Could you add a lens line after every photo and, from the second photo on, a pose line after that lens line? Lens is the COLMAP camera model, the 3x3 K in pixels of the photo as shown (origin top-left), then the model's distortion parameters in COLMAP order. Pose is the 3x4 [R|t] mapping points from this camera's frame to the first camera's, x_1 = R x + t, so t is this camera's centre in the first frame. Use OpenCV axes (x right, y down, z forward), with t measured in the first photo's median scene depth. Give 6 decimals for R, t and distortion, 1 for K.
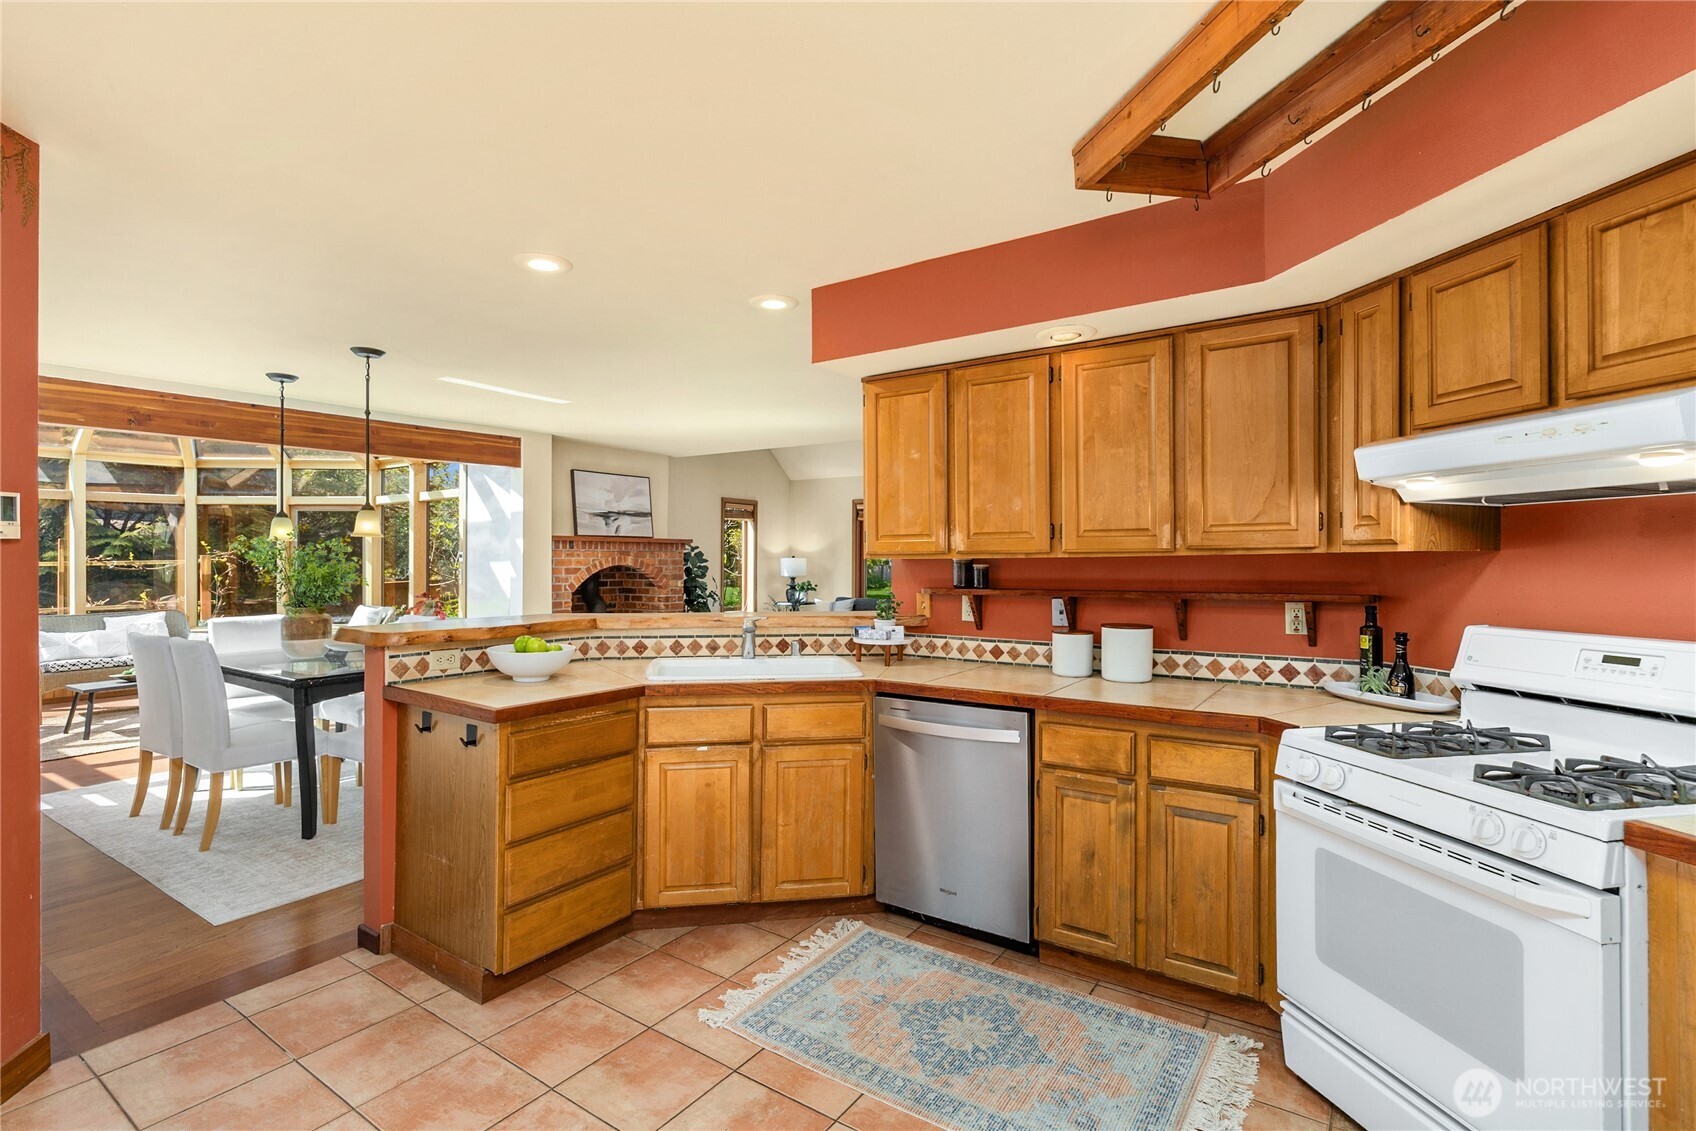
lens RADIAL K [[793.3, 0, 849.3], [0, 793.3, 564.2], [0, 0, 1]] dist [0.000122, 0.000009]
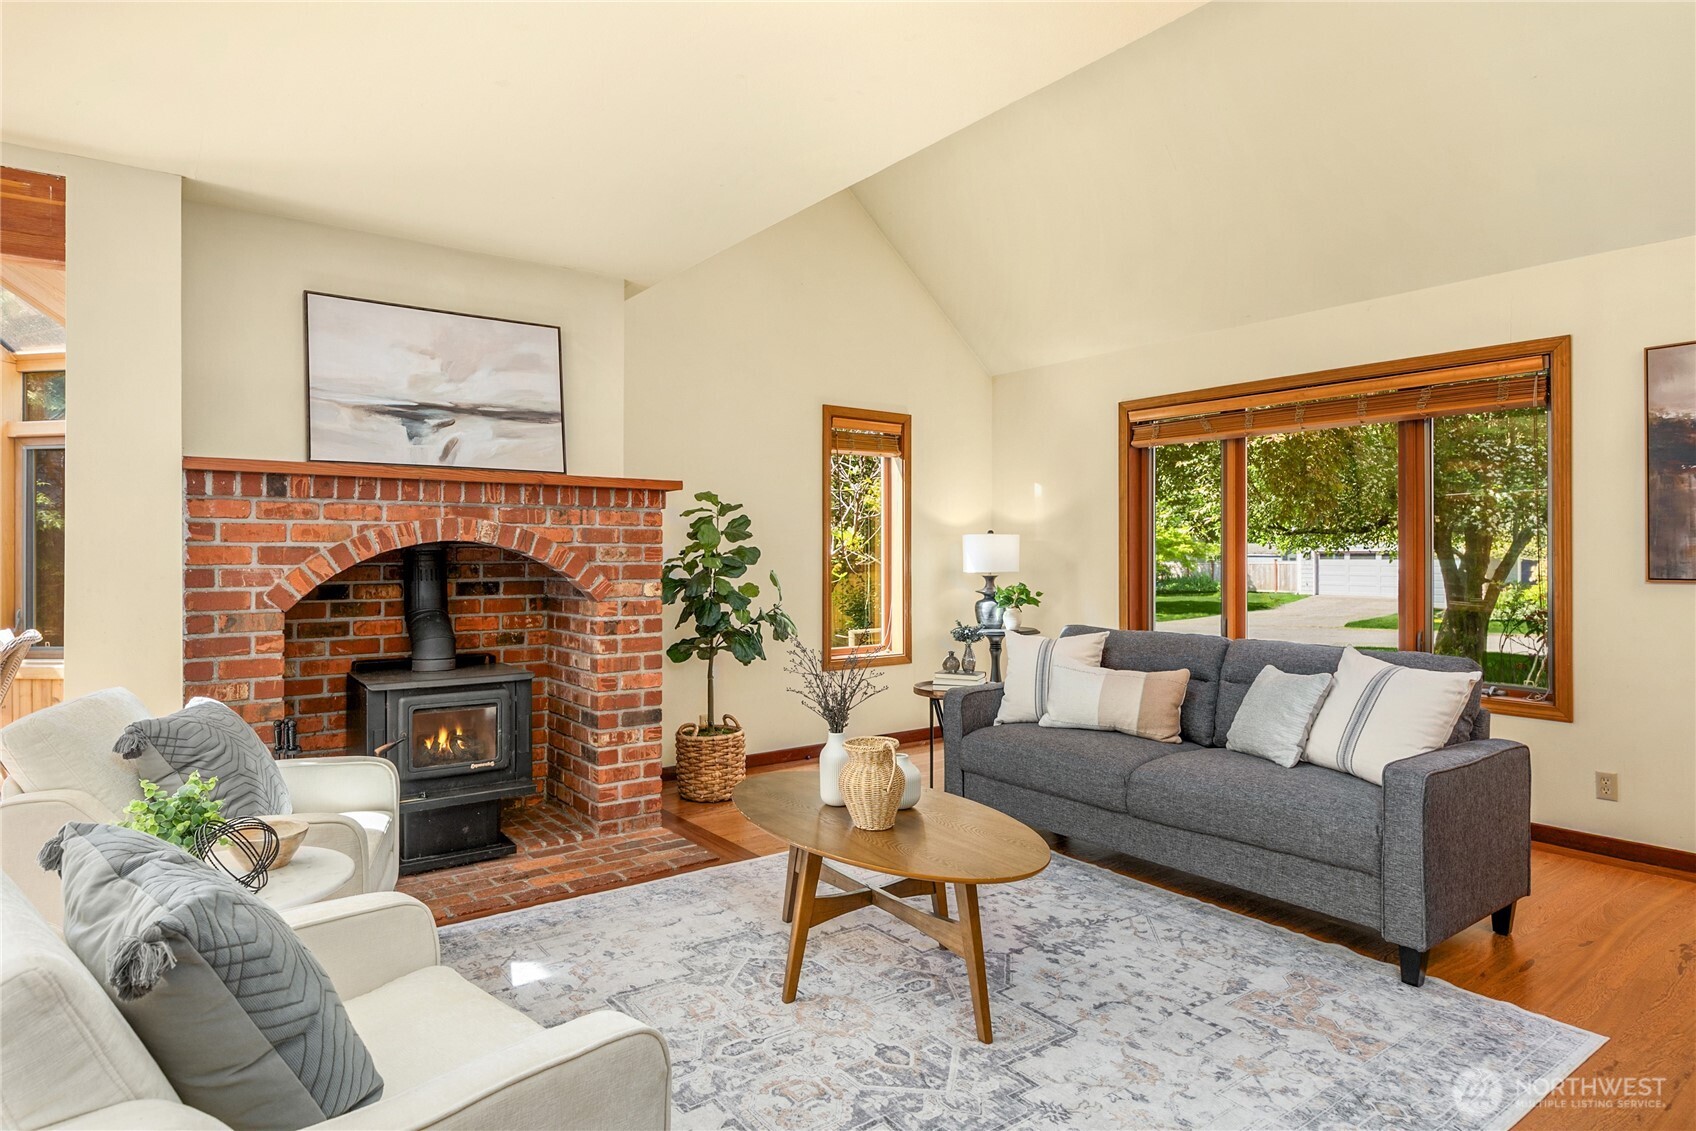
lens RADIAL K [[947.8, 0, 842.2], [0, 947.8, 562.6], [0, 0, 1]] dist [-0.002284, -0.000271]
pose [[0.943303, -0.001745, -0.331929, 0.044644], [0.002245, 0.999997, 0.001125, 0.011072], [0.331926, -0.001806, 0.943304, 0.595658]]
